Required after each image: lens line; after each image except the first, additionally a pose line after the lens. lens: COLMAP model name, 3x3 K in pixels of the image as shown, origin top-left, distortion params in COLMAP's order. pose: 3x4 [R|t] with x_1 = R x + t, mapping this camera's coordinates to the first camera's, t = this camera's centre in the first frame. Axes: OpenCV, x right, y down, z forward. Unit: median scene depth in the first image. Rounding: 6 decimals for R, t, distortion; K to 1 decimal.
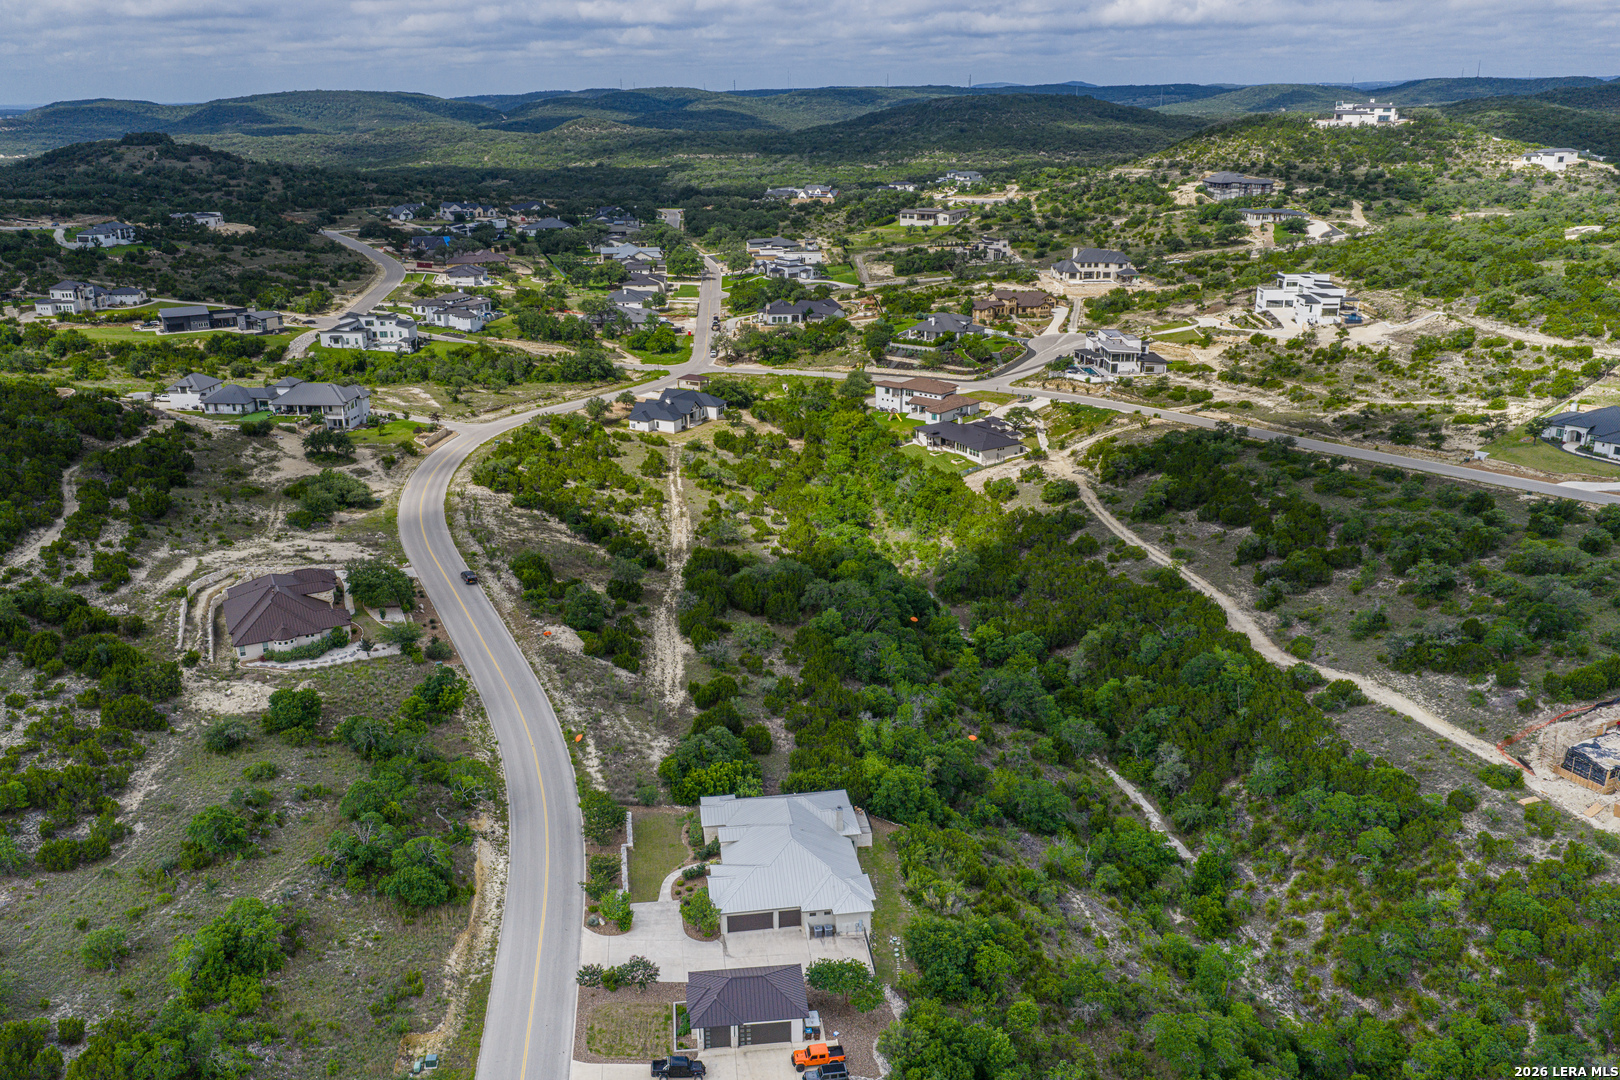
lens RADIAL K [[1338.1, 0, 811.0], [0, 1338.1, 542.3], [0, 0, 1]] dist [0.016794, -0.030721]
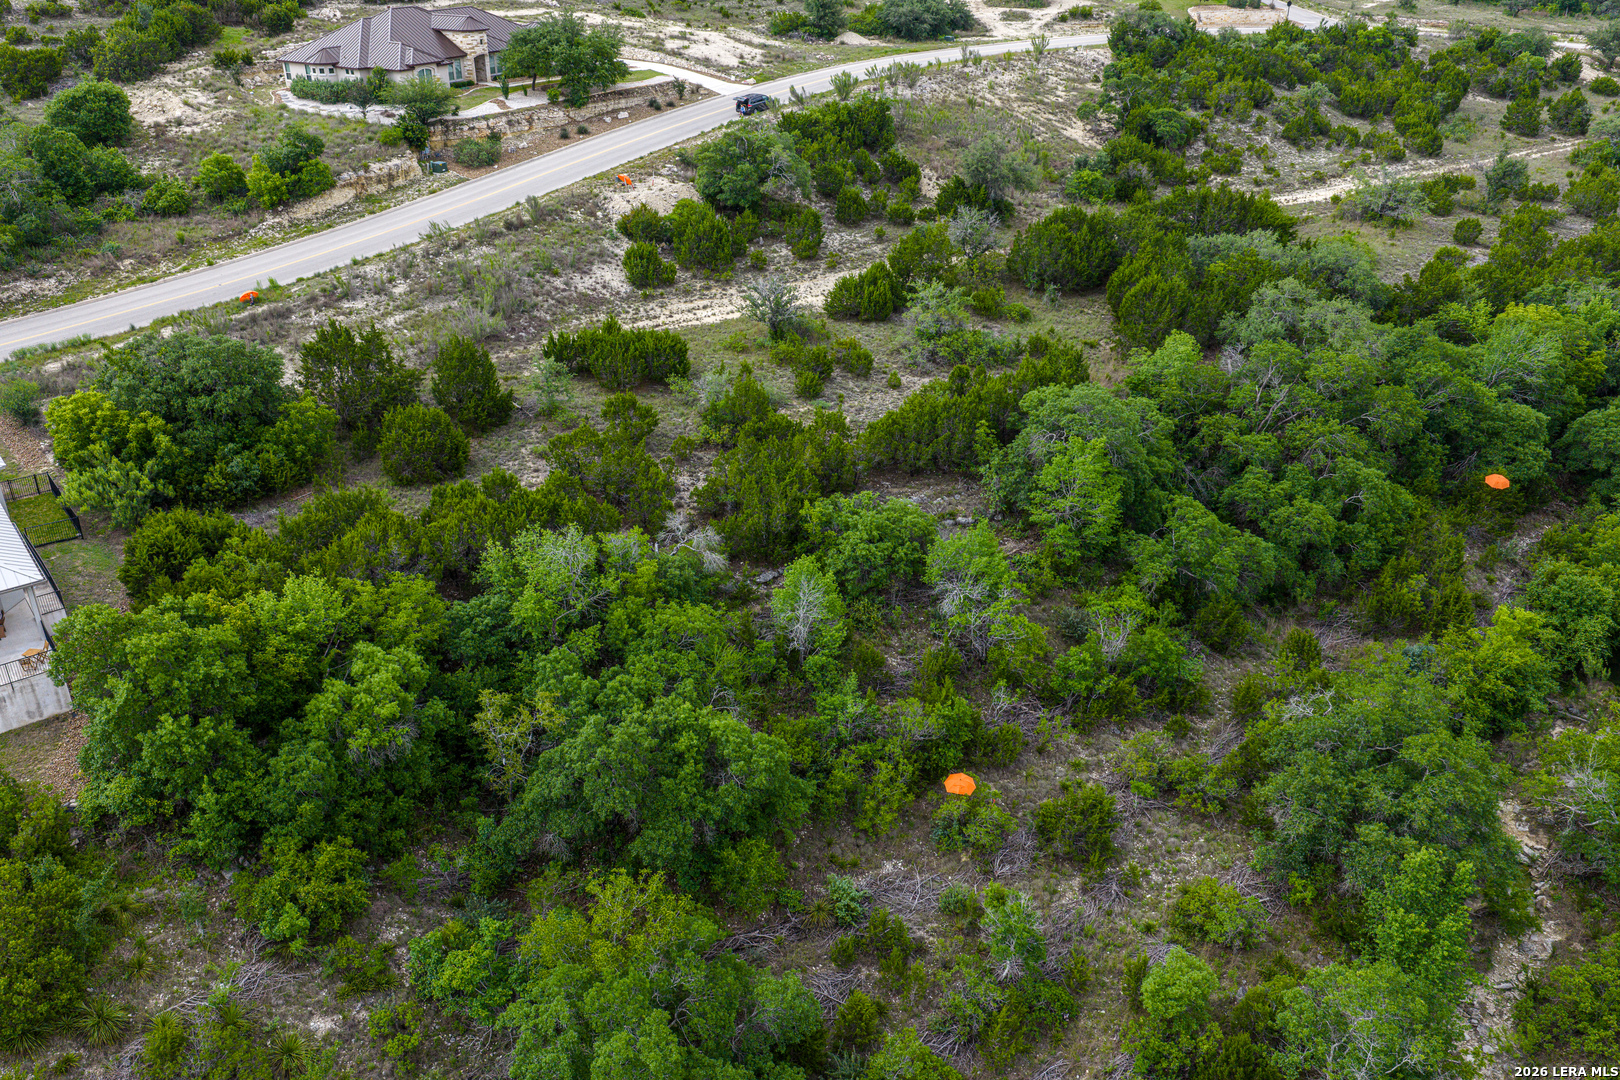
lens RADIAL K [[1338.1, 0, 811.2], [0, 1338.1, 543.0], [0, 0, 1]] dist [0.016794, -0.030721]
pose [[0.490707, 0.395967, -0.776155, 0.227251], [-0.279076, 0.915274, 0.290501, 0.020898], [0.825423, 0.074055, 0.559636, 0.613765]]
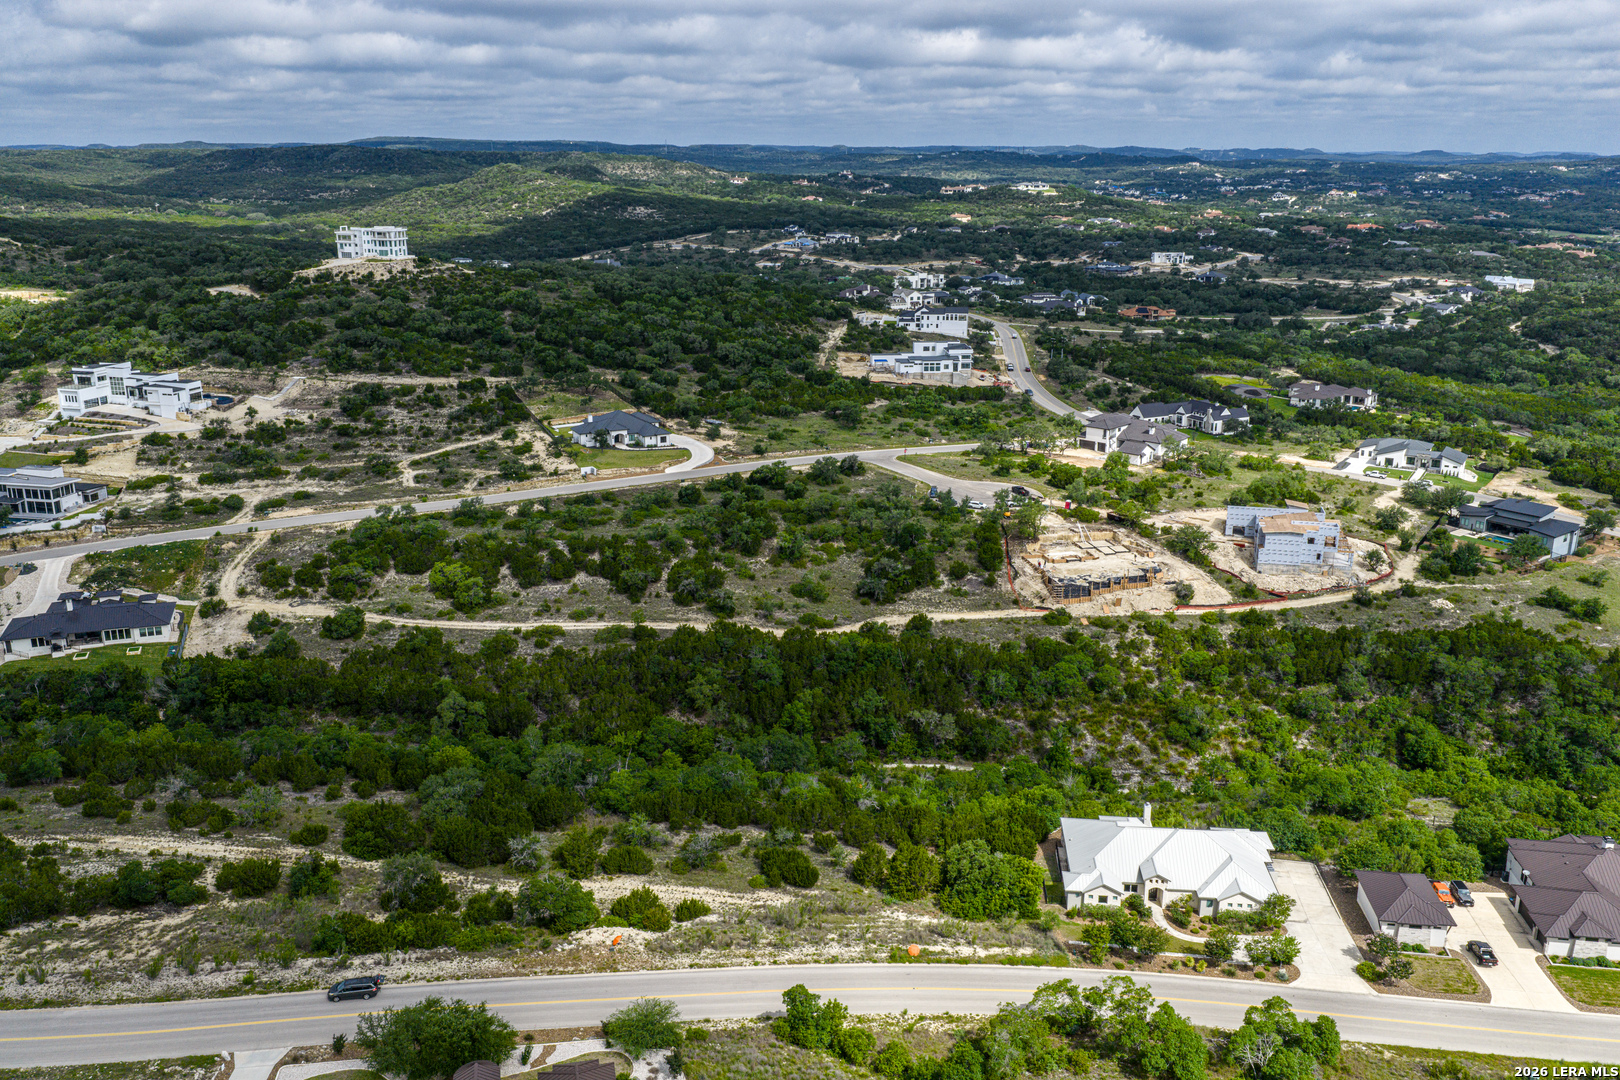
lens RADIAL K [[1338.1, 0, 809.8], [0, 1338.1, 536.3], [0, 0, 1]] dist [0.016794, -0.030721]
pose [[0.238873, -0.258635, 0.935974, -0.595710], [0.310084, 0.933729, 0.178877, -0.169191], [-0.920211, 0.247502, 0.303241, 0.510736]]
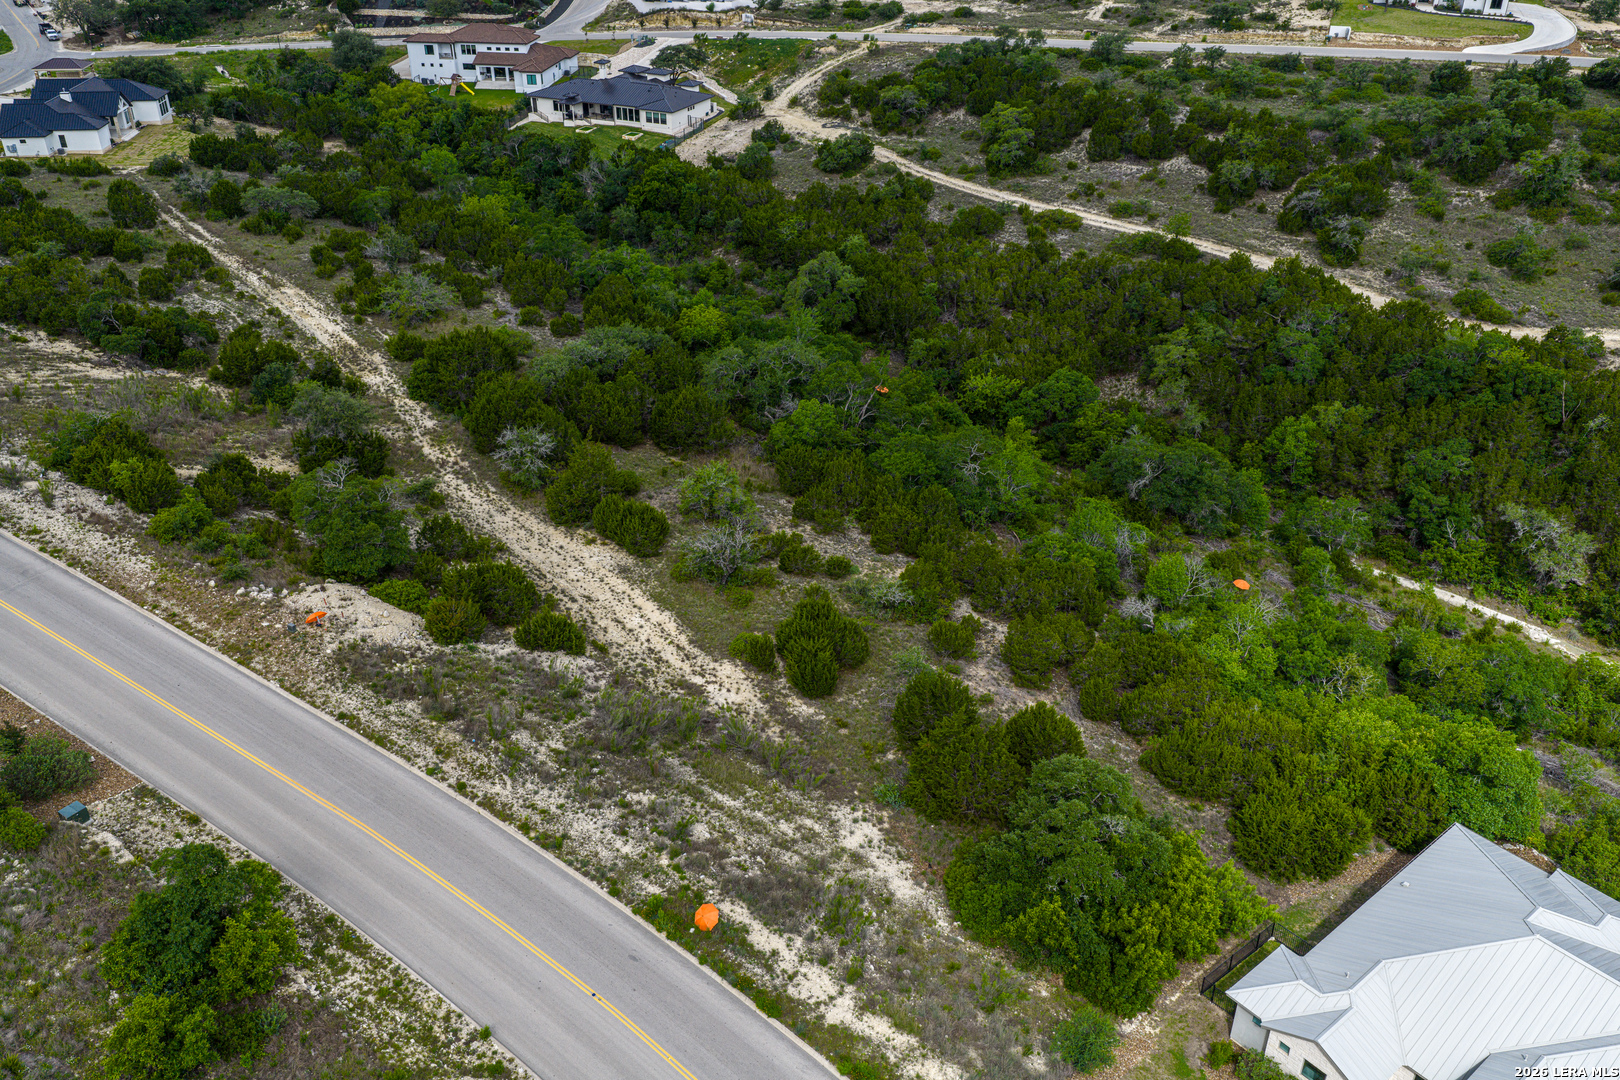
lens RADIAL K [[1338.1, 0, 810.1], [0, 1338.1, 542.5], [0, 0, 1]] dist [0.016794, -0.030721]
pose [[0.855063, -0.254482, 0.451781, -0.190466], [0.161405, 0.958624, 0.234497, -0.013871], [-0.492763, -0.127591, 0.860758, 0.479724]]
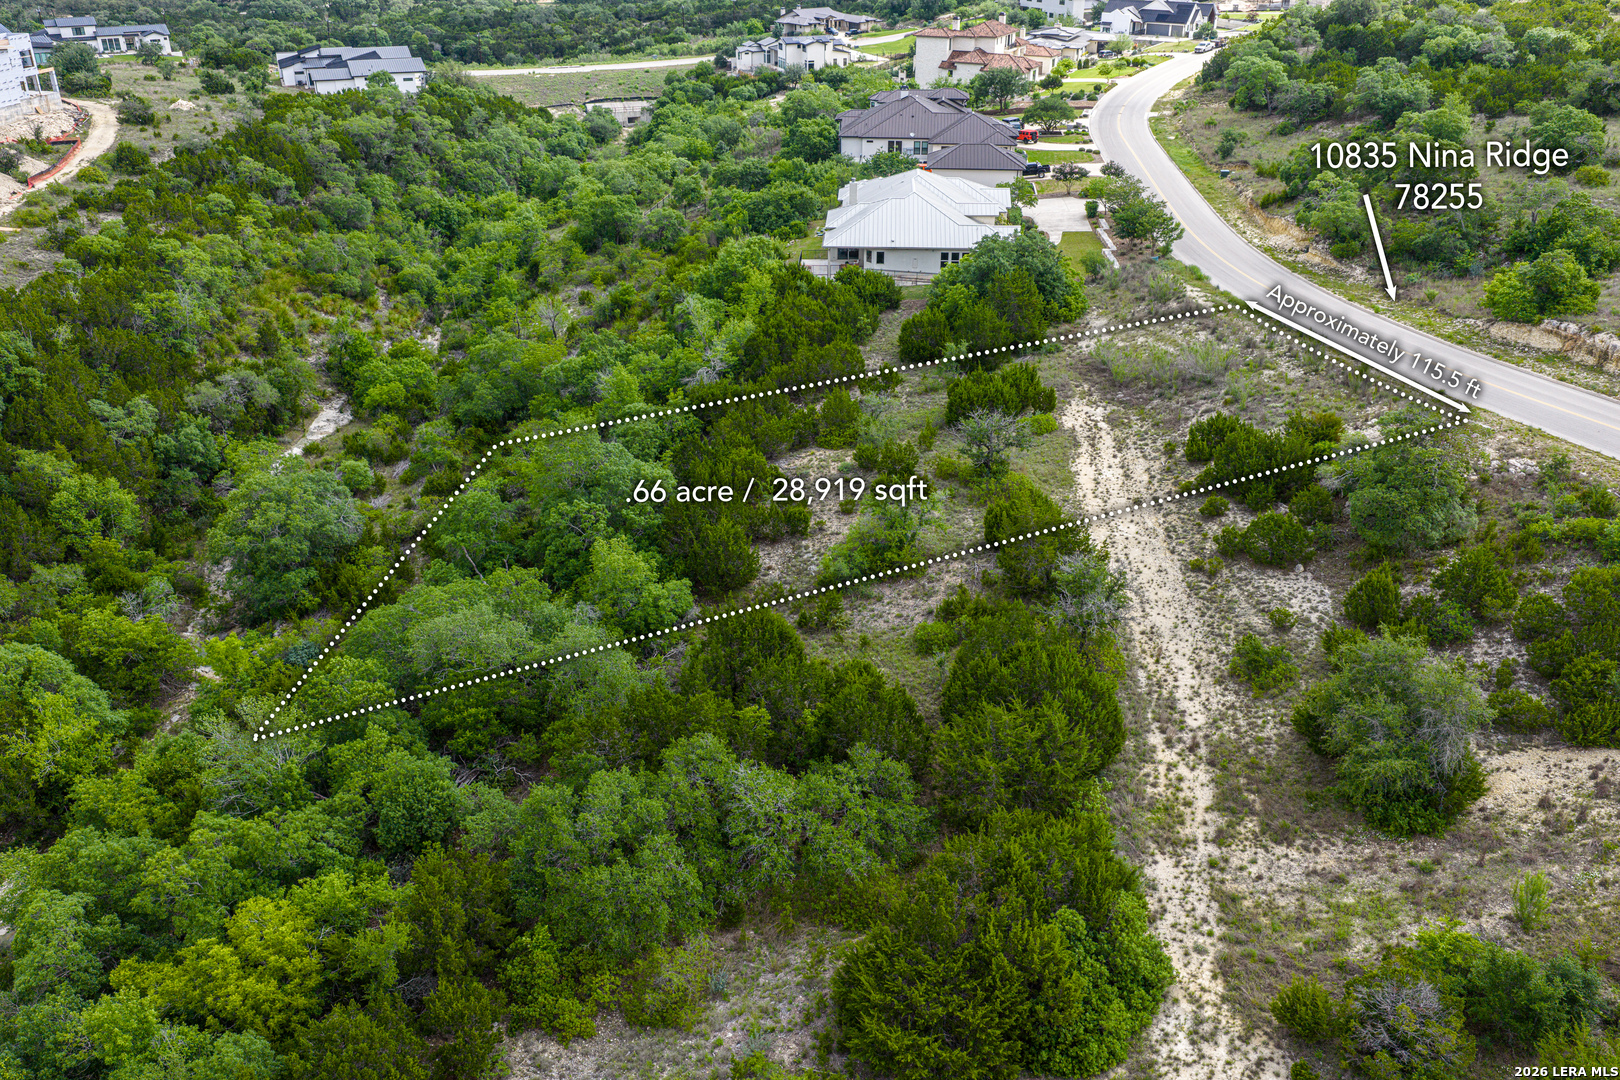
lens RADIAL K [[1338.1, 0, 811.3], [0, 1338.1, 543.2], [0, 0, 1]] dist [0.016794, -0.030721]
pose [[-0.980452, -0.083776, 0.178032, -0.071439], [0.069425, 0.699329, 0.711420, -0.142605], [-0.184103, 0.709873, -0.679842, 1.022609]]
